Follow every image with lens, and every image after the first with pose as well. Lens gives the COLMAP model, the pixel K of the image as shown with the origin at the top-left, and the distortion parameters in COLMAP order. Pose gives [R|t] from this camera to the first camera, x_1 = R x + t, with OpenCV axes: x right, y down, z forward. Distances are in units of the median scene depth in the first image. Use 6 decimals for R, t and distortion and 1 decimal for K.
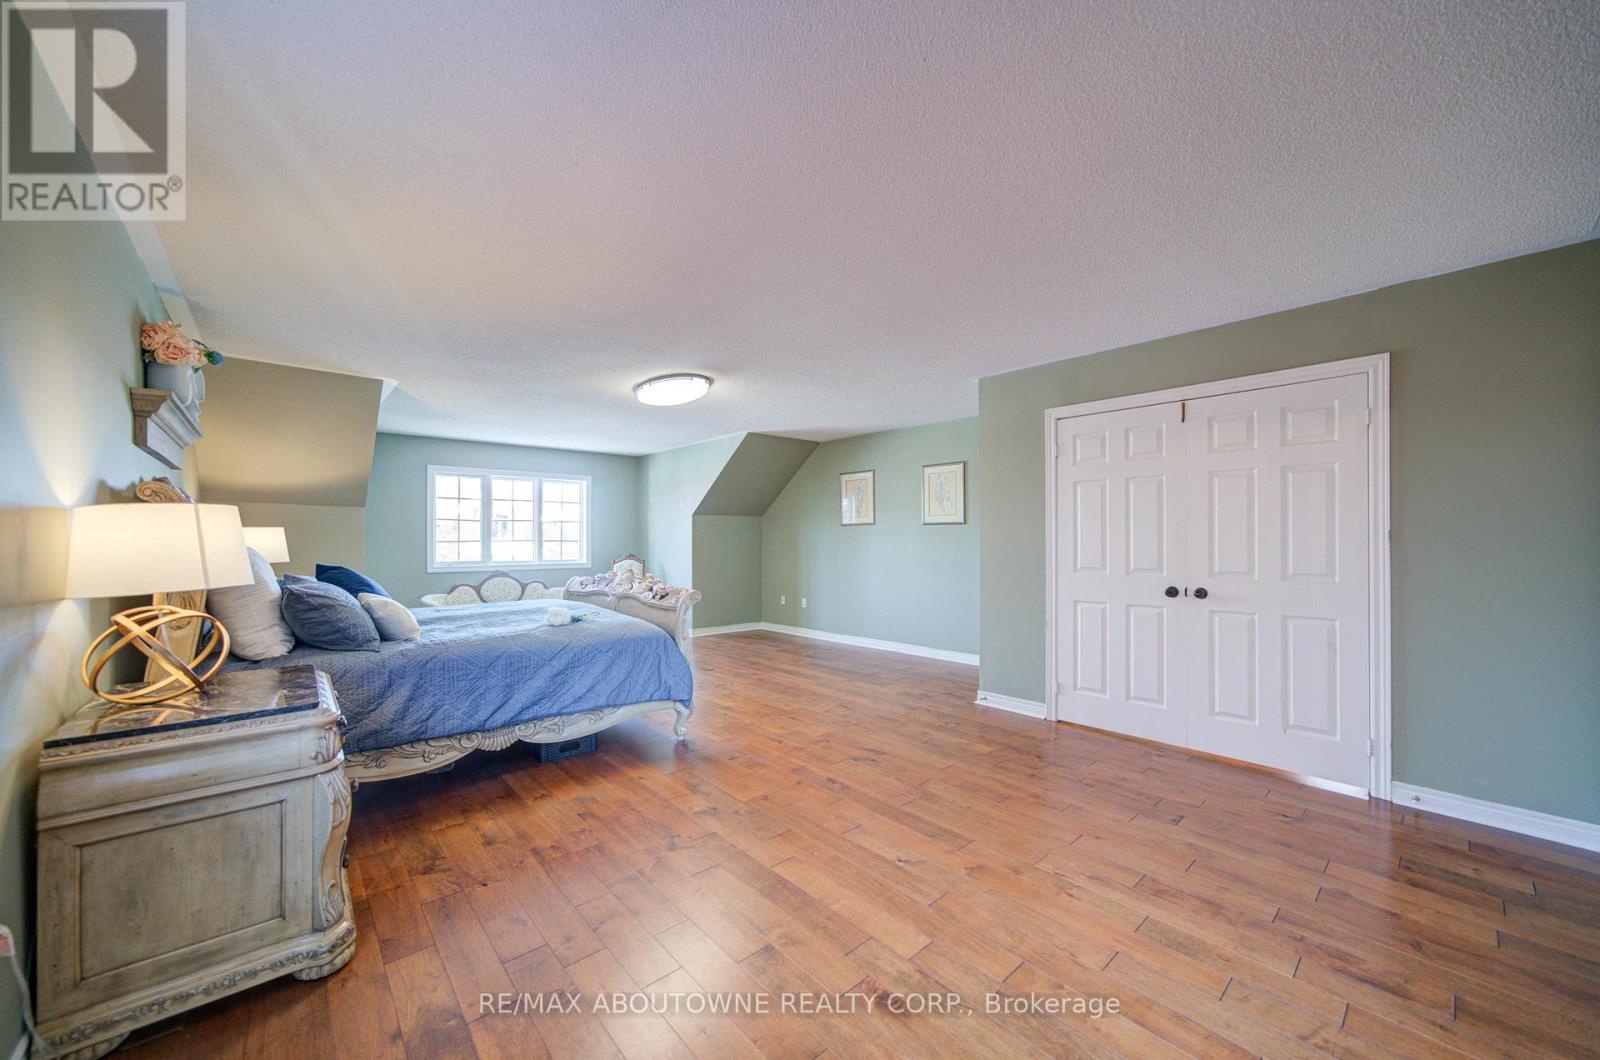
lens RADIAL K [[597.9, 0, 800.0], [0, 597.9, 530.0], [0, 0, 1]] dist [0.010055, 0.000170]
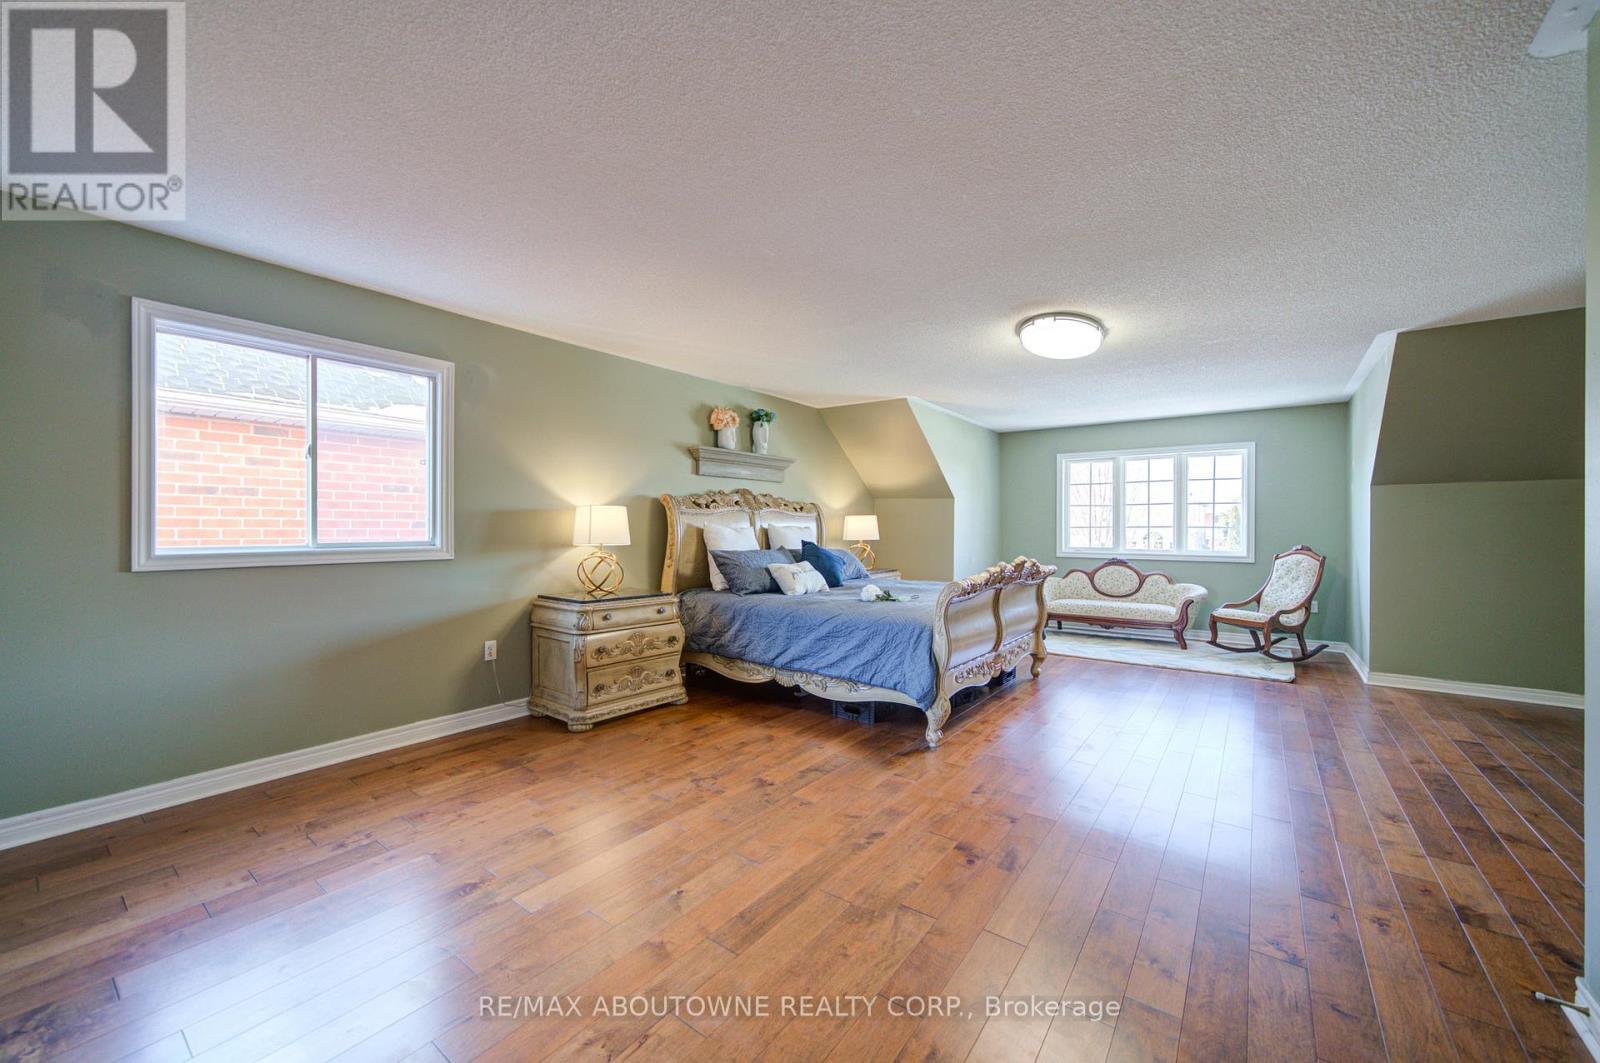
lens RADIAL K [[622.5, 0, 792.4], [0, 622.5, 528.9], [0, 0, 1]] dist [-0.046161, 0.023373]
pose [[0.196408, 0.006256, -0.980502, 0.815775], [0.009735, 0.999918, 0.008330, 0.019469], [0.980474, -0.011181, 0.196331, 0.762922]]
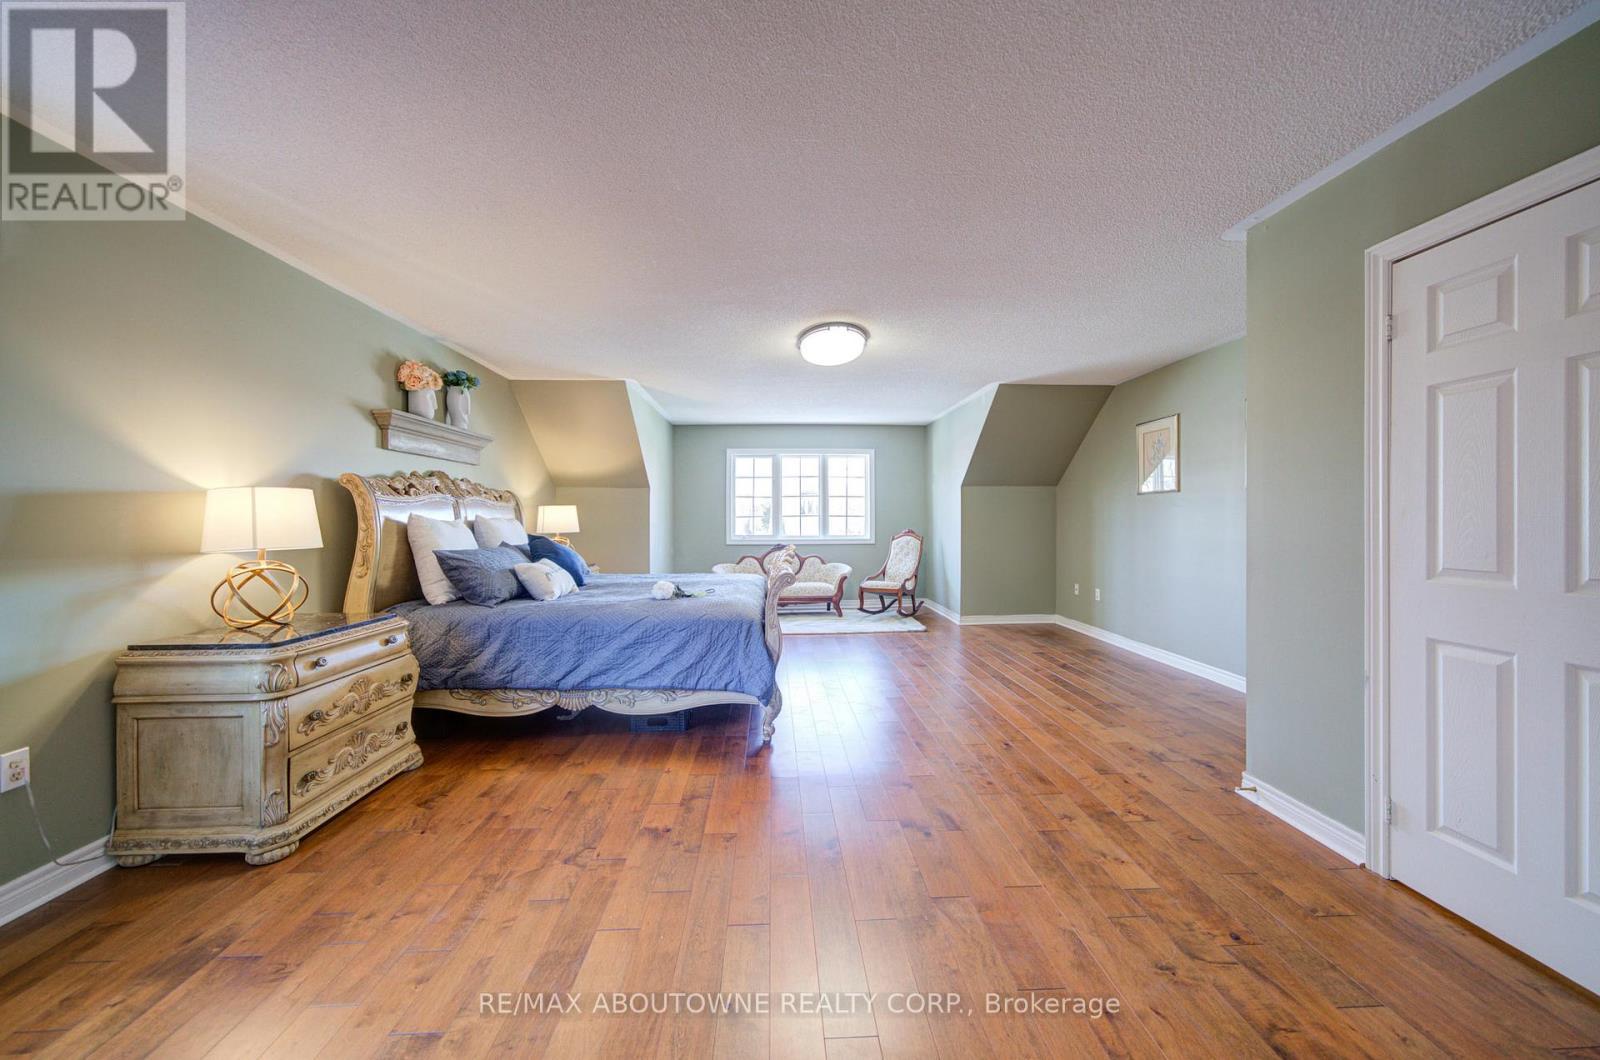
lens RADIAL K [[599.8, 0, 799.4], [0, 599.8, 518.9], [0, 0, 1]] dist [0.001695, 0.000484]
pose [[0.782049, -0.000816, -0.623217, 0.483105], [0.011701, 0.999842, 0.013374, 0.015905], [0.623107, -0.017751, 0.781935, 0.423831]]
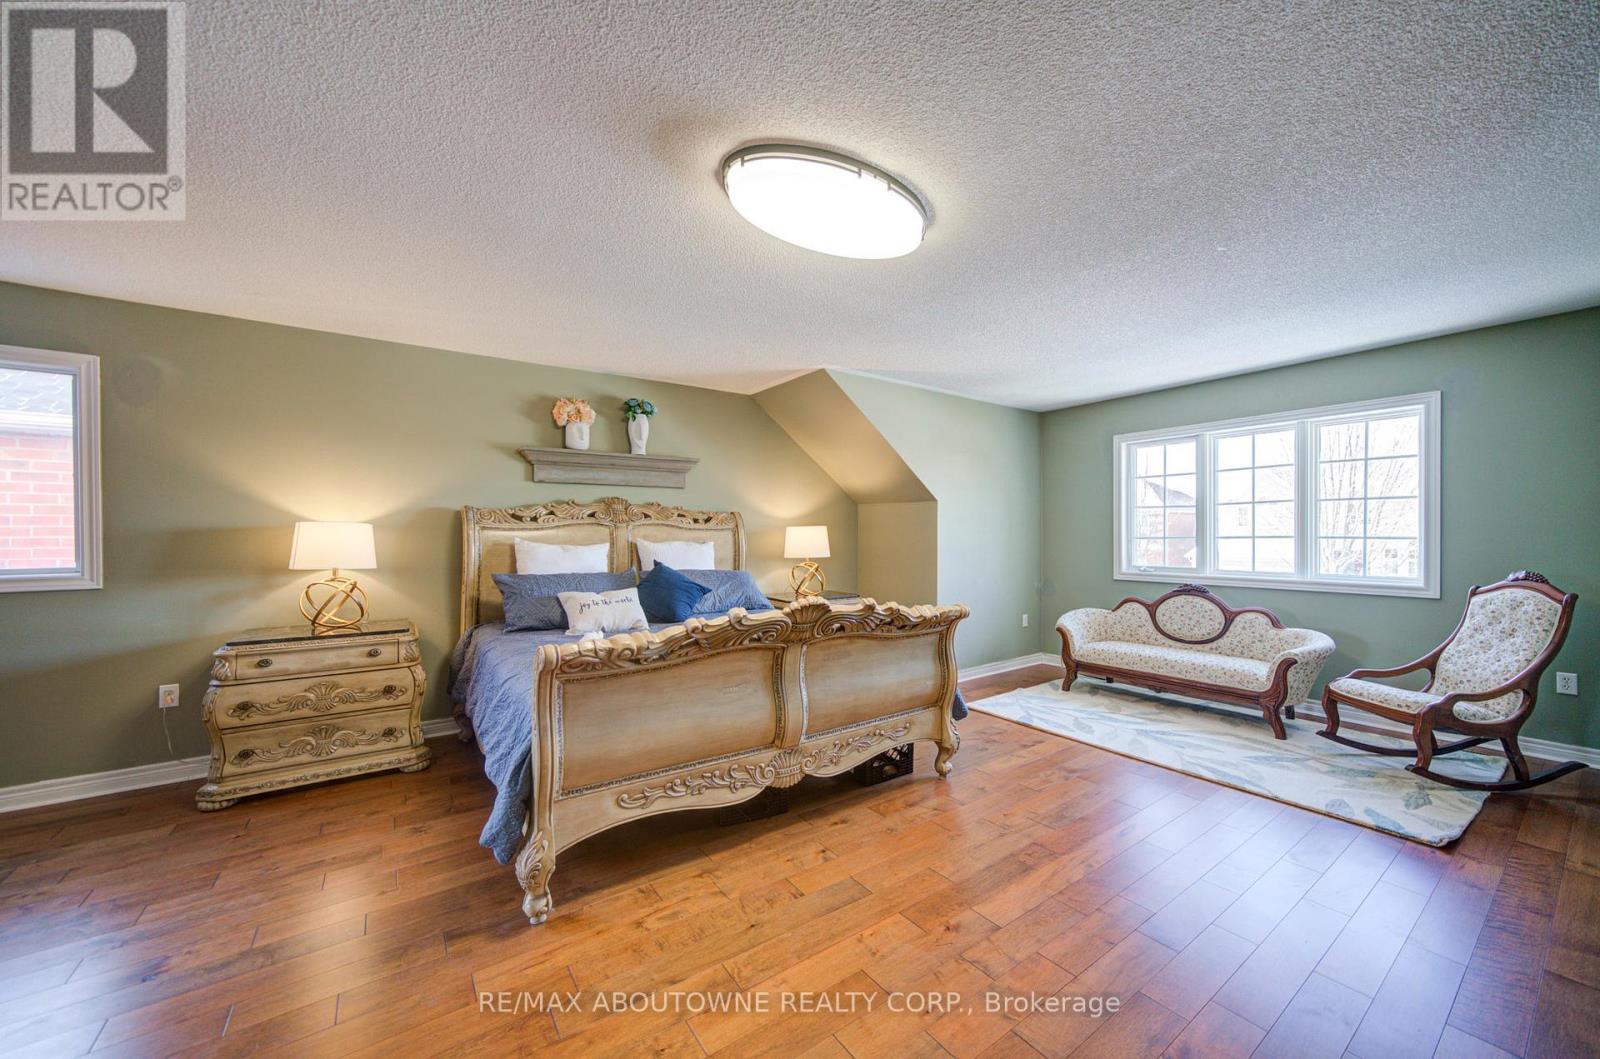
lens RADIAL K [[591.8, 0, 815.9], [0, 591.8, 535.0], [0, 0, 1]] dist [0.000242, 0.000118]
pose [[-0.098369, 0.003757, -0.995143, 0.368783], [0.019428, 0.999810, 0.001854, 0.014928], [0.994960, -0.019151, -0.098423, 1.614982]]
